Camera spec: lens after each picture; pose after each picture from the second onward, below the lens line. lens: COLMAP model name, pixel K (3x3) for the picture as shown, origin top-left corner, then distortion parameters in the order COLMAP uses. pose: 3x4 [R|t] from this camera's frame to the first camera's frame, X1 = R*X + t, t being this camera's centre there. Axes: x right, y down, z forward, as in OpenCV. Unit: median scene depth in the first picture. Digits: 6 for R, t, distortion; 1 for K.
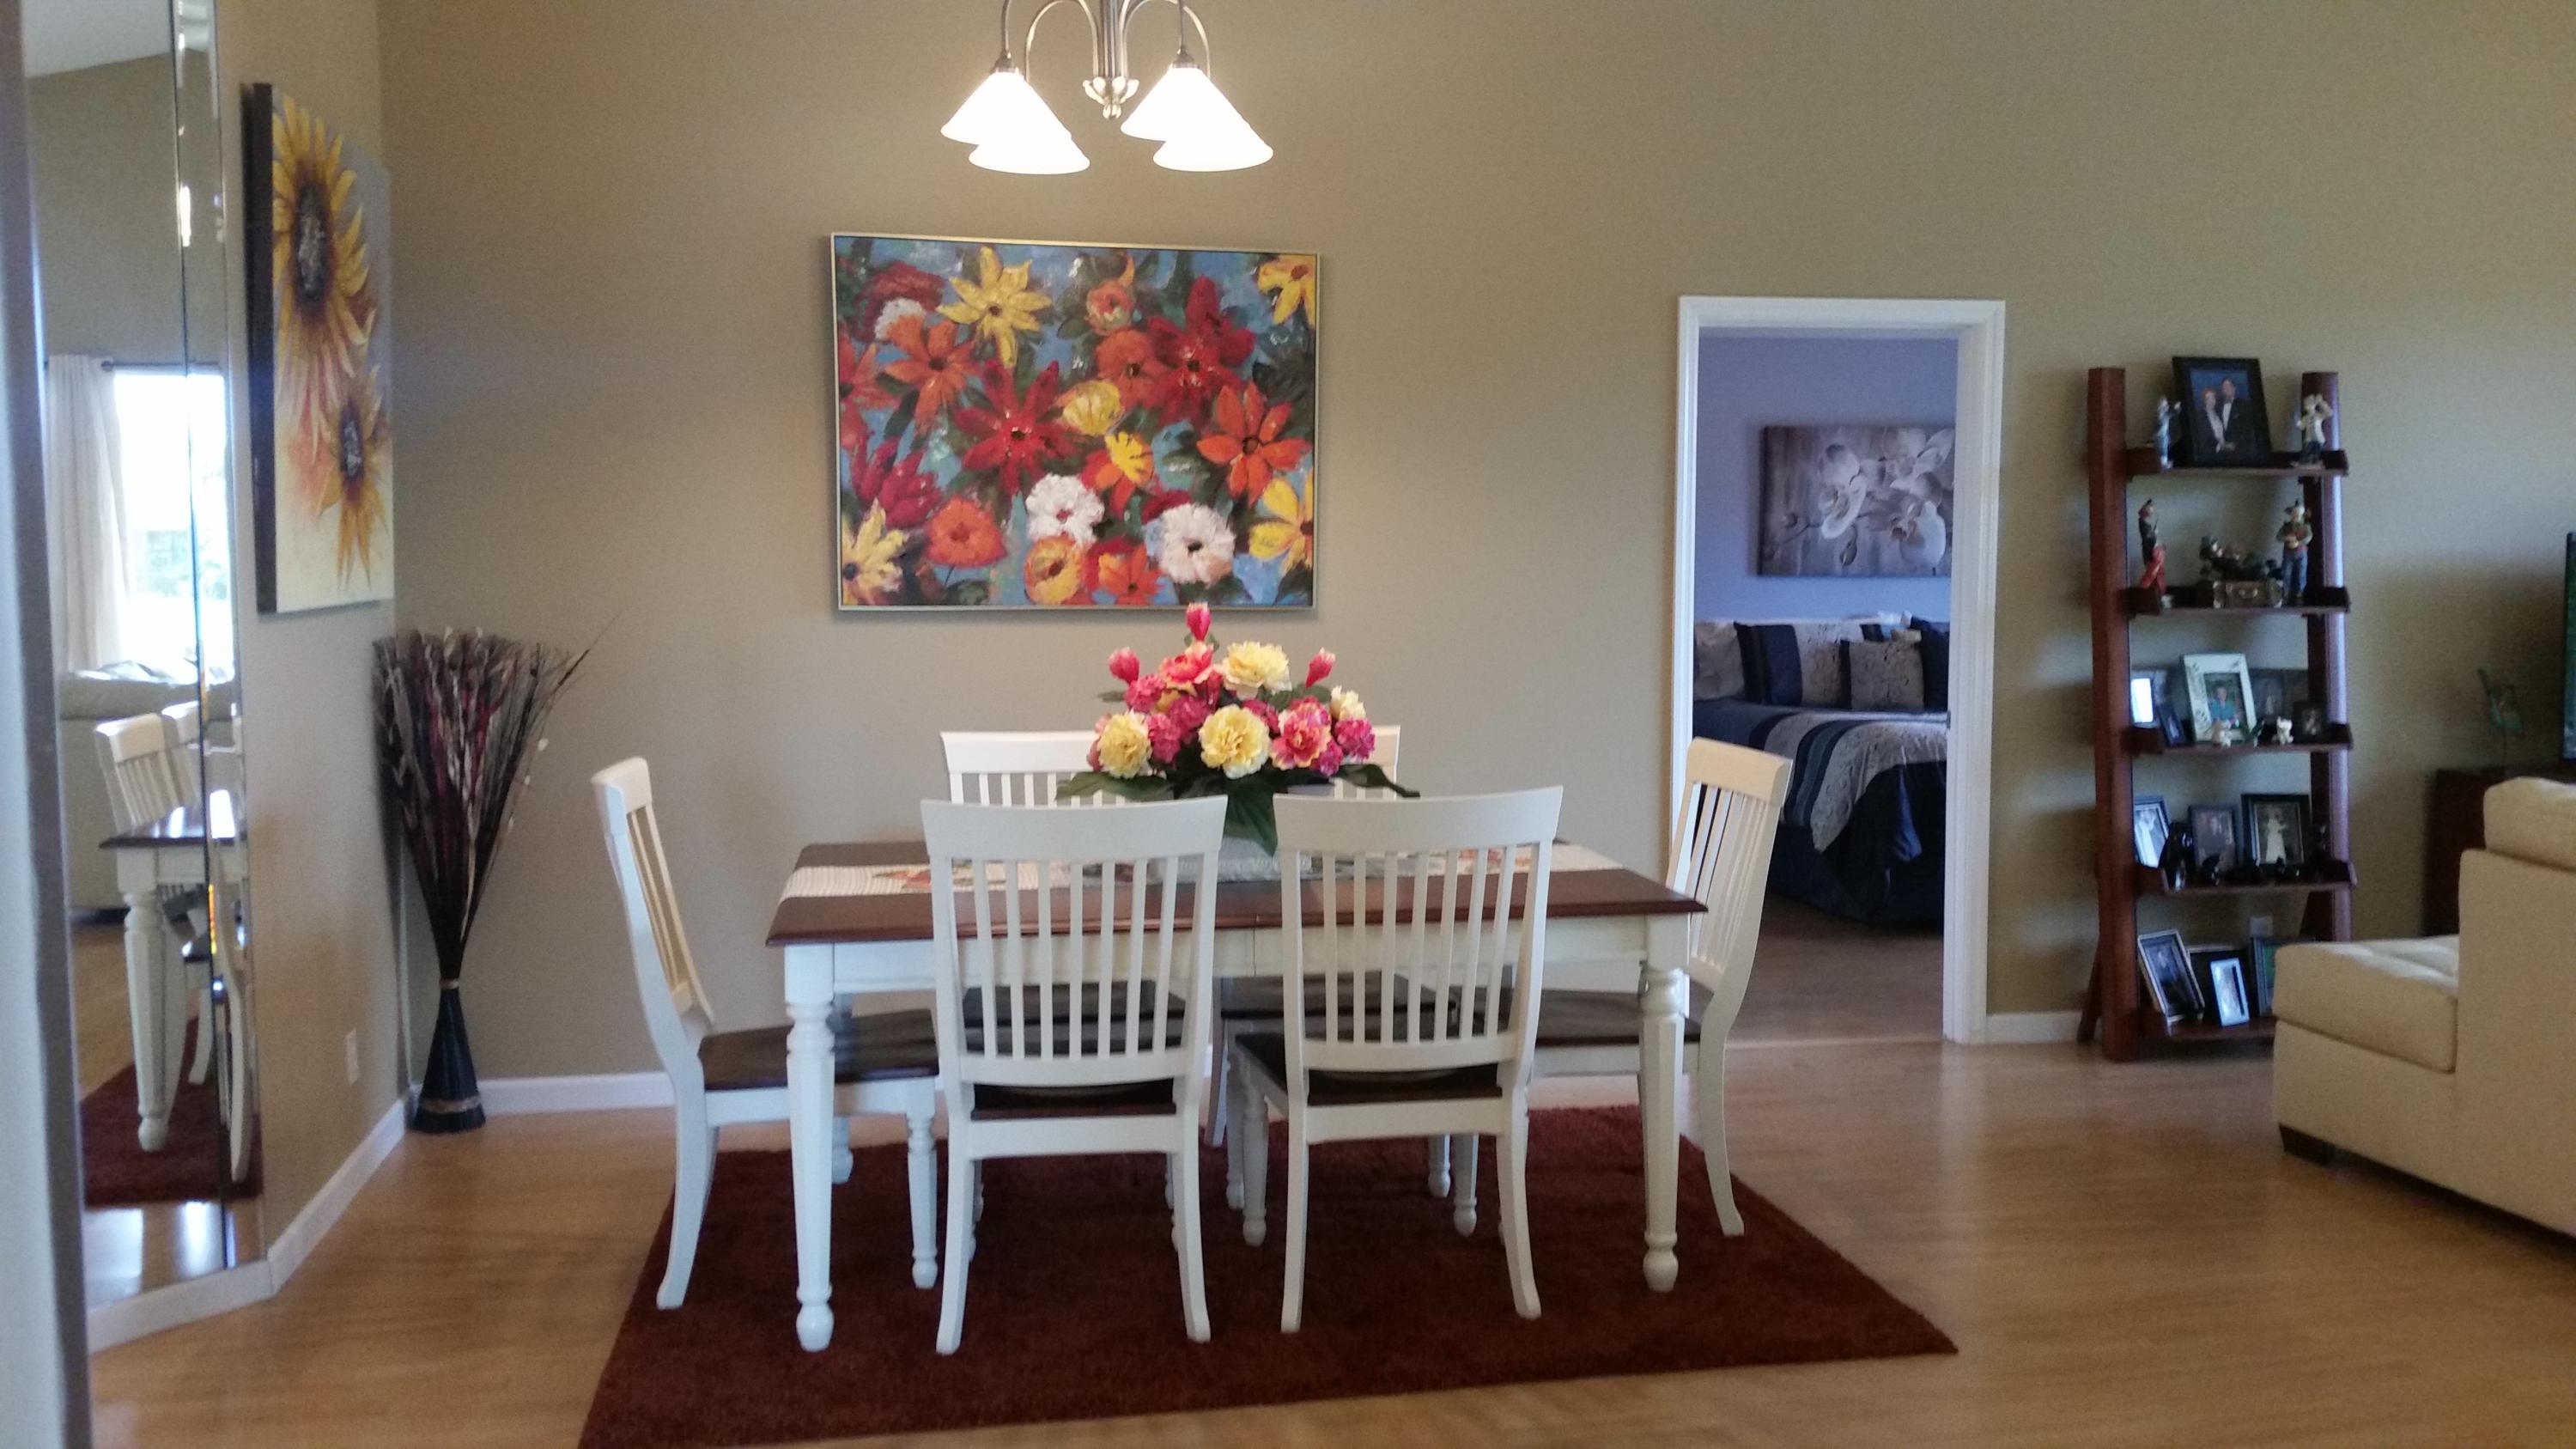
lens RADIAL K [[2152.1, 0, 1309.7], [0, 2152.1, 738.1], [0, 0, 1]] dist [0.132945, -0.269402]
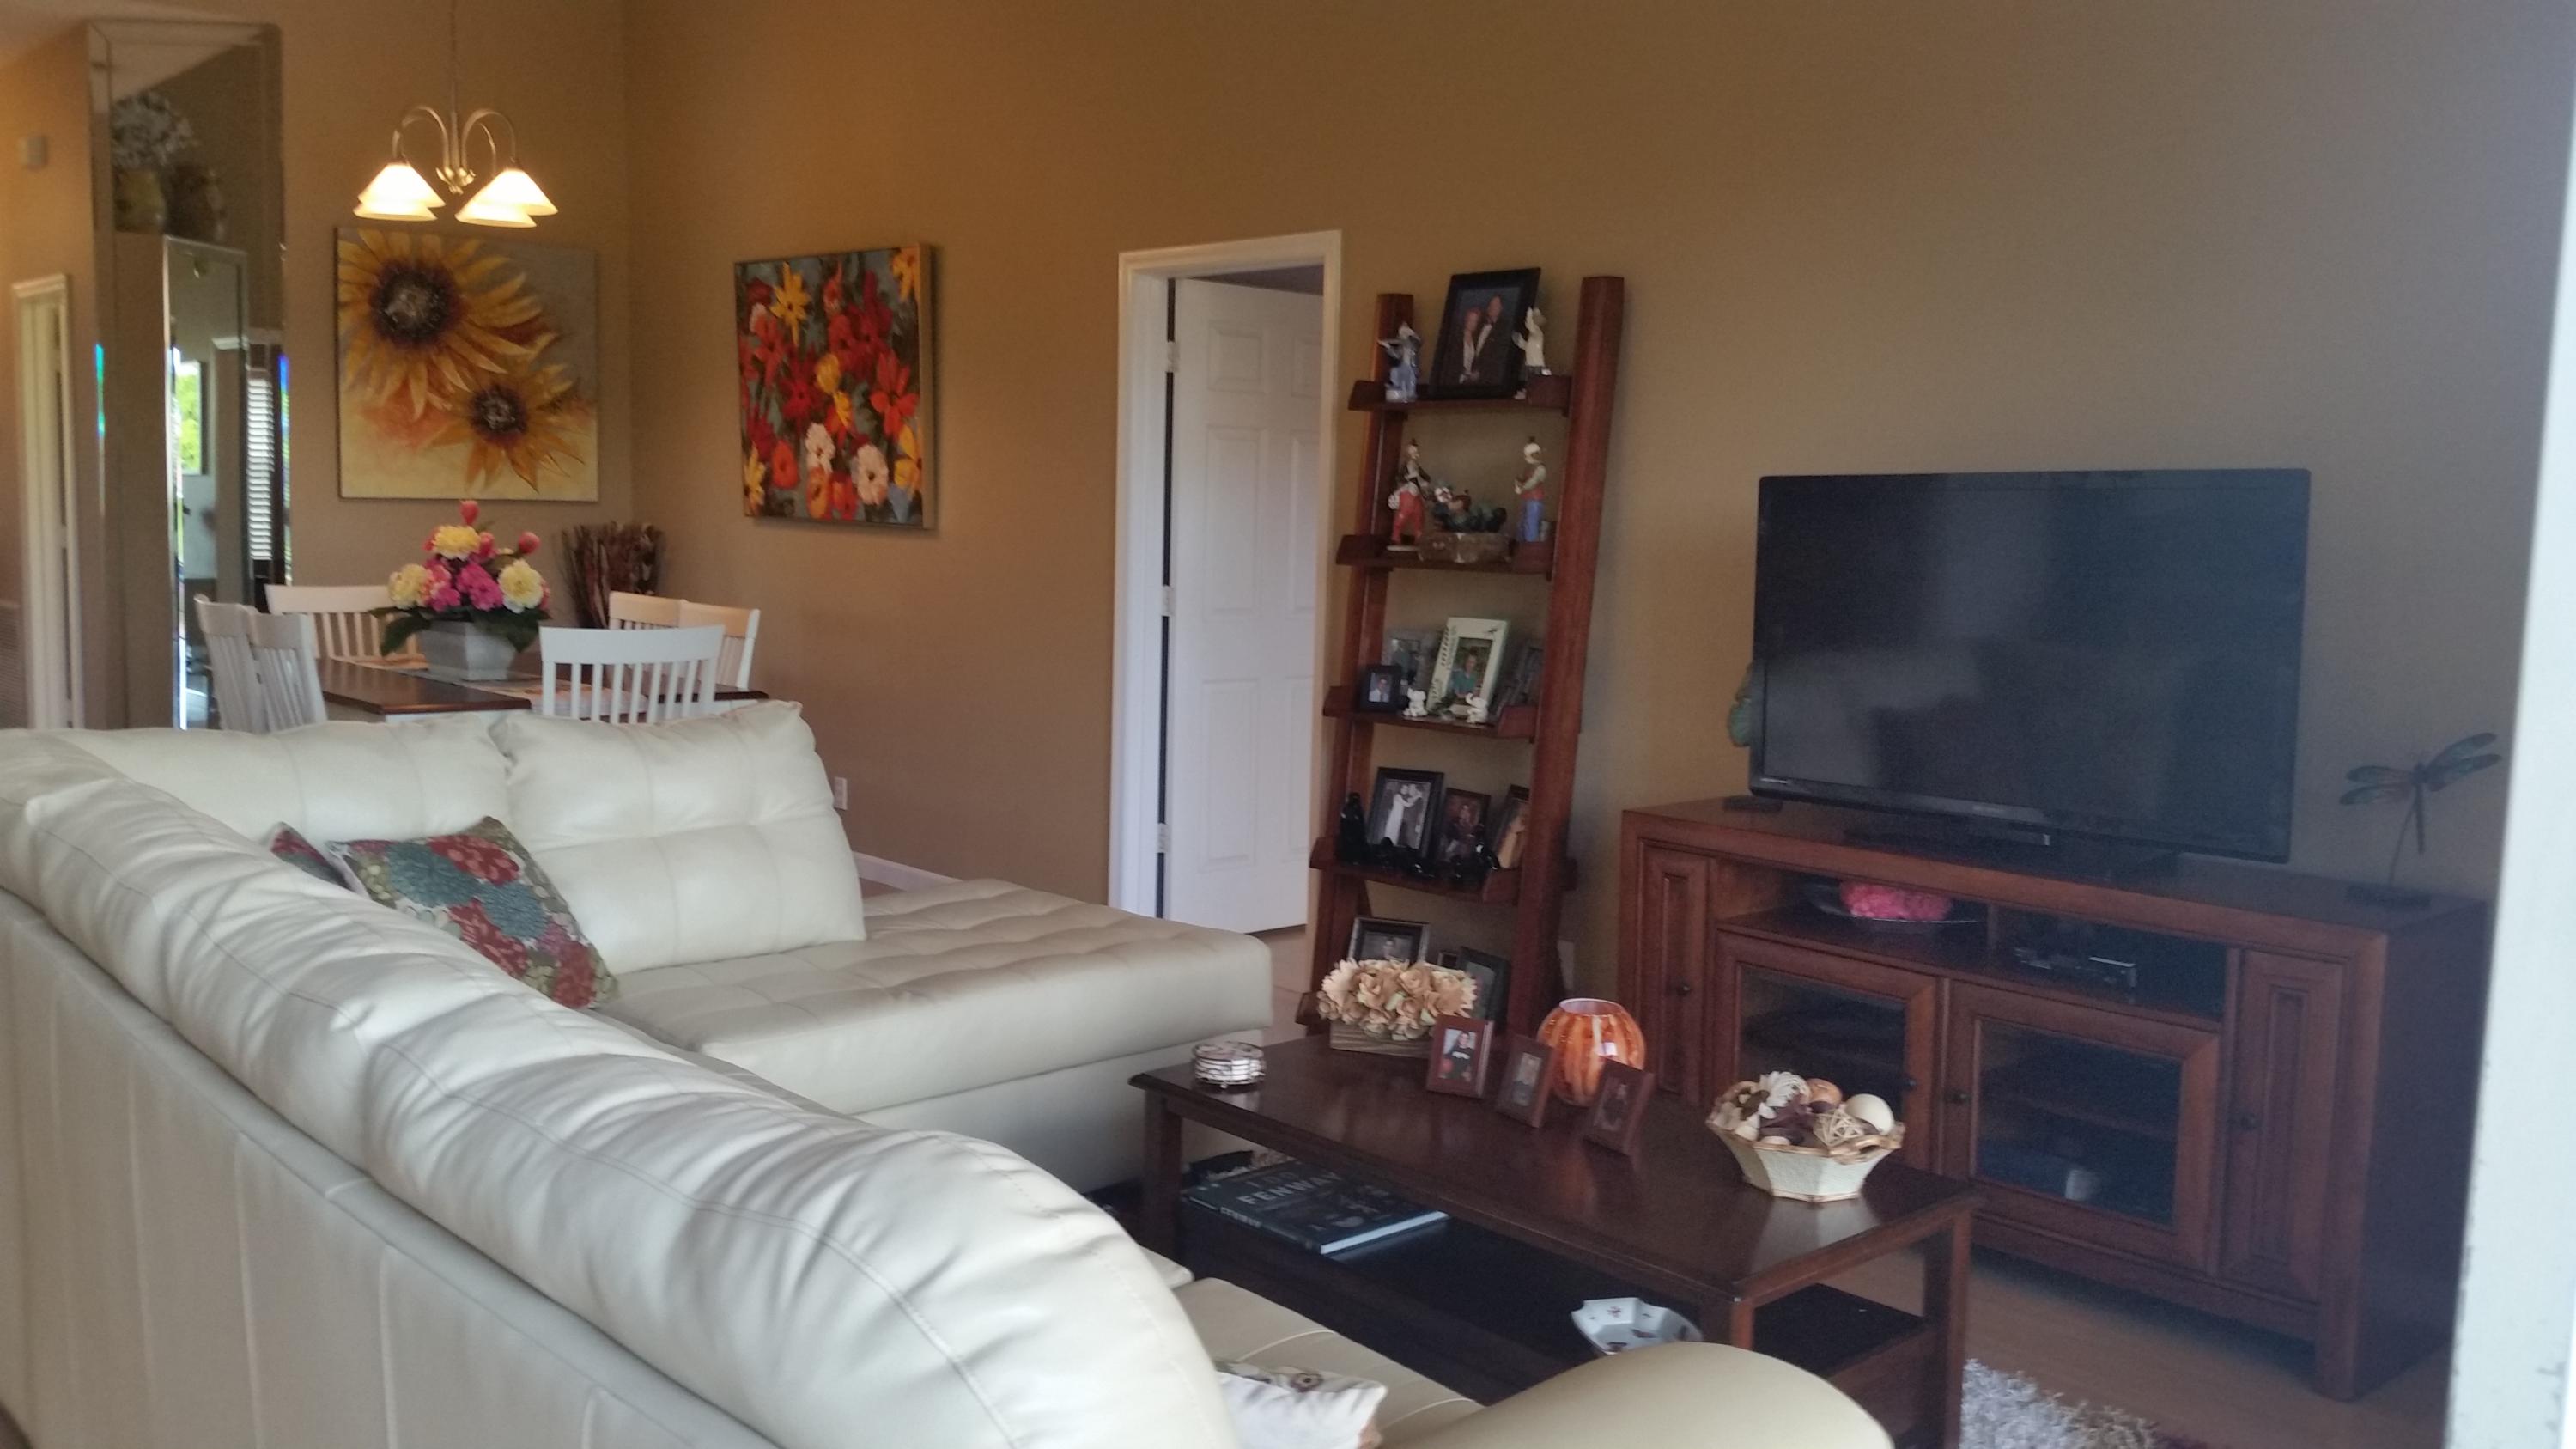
lens RADIAL K [[2152.1, 0, 1309.7], [0, 2152.1, 738.1], [0, 0, 1]] dist [0.132945, -0.269402]
pose [[0.509960, 0.107970, -0.853395, 1.241363], [-0.104038, 0.992550, 0.063406, -0.042984], [0.853883, 0.056452, 0.517394, 0.562513]]
